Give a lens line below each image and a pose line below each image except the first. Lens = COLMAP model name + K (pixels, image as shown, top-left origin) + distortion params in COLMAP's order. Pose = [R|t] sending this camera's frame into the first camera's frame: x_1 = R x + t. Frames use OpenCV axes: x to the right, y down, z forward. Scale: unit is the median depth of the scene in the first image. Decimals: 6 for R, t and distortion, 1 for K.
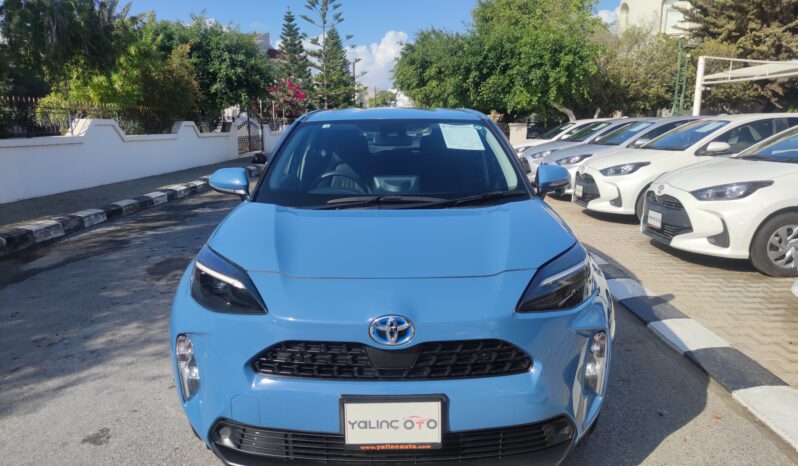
lens RADIAL K [[579.0, 0, 400.5], [0, 579.0, 254.8], [0, 0, 1]] dist [-0.000844, -0.007959]
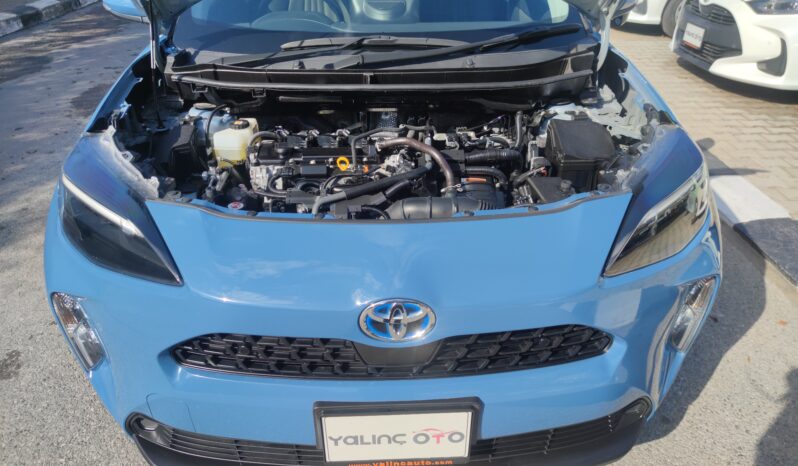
lens RADIAL K [[579.0, 0, 400.5], [0, 579.0, 254.8], [0, 0, 1]] dist [-0.000844, -0.007959]
pose [[0.999121, -0.014749, 0.039252, -0.016419], [0.000948, 0.943801, 0.330514, -0.062547], [-0.041920, -0.330186, 0.942985, 0.229846]]
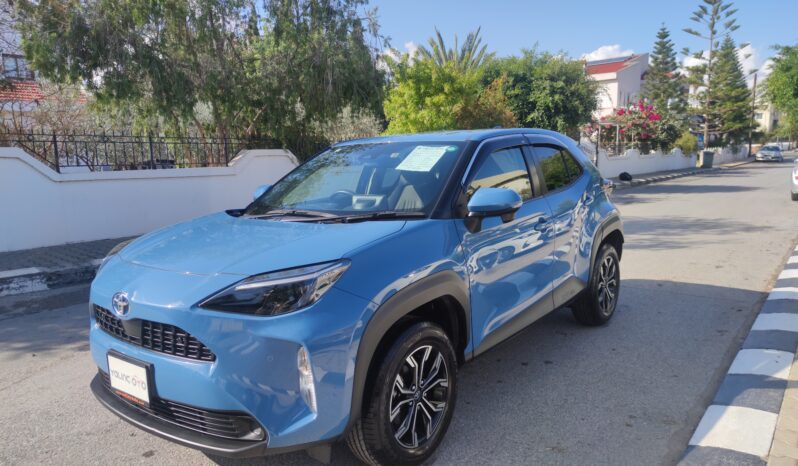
lens RADIAL K [[585.8, 0, 399.9], [0, 585.8, 256.2], [0, 0, 1]] dist [0.007128, -0.005274]
pose [[0.781457, 0.082342, -0.618501, 0.641944], [-0.109440, 0.993976, -0.005944, -0.020507], [0.614286, 0.072333, 0.785761, 0.163508]]
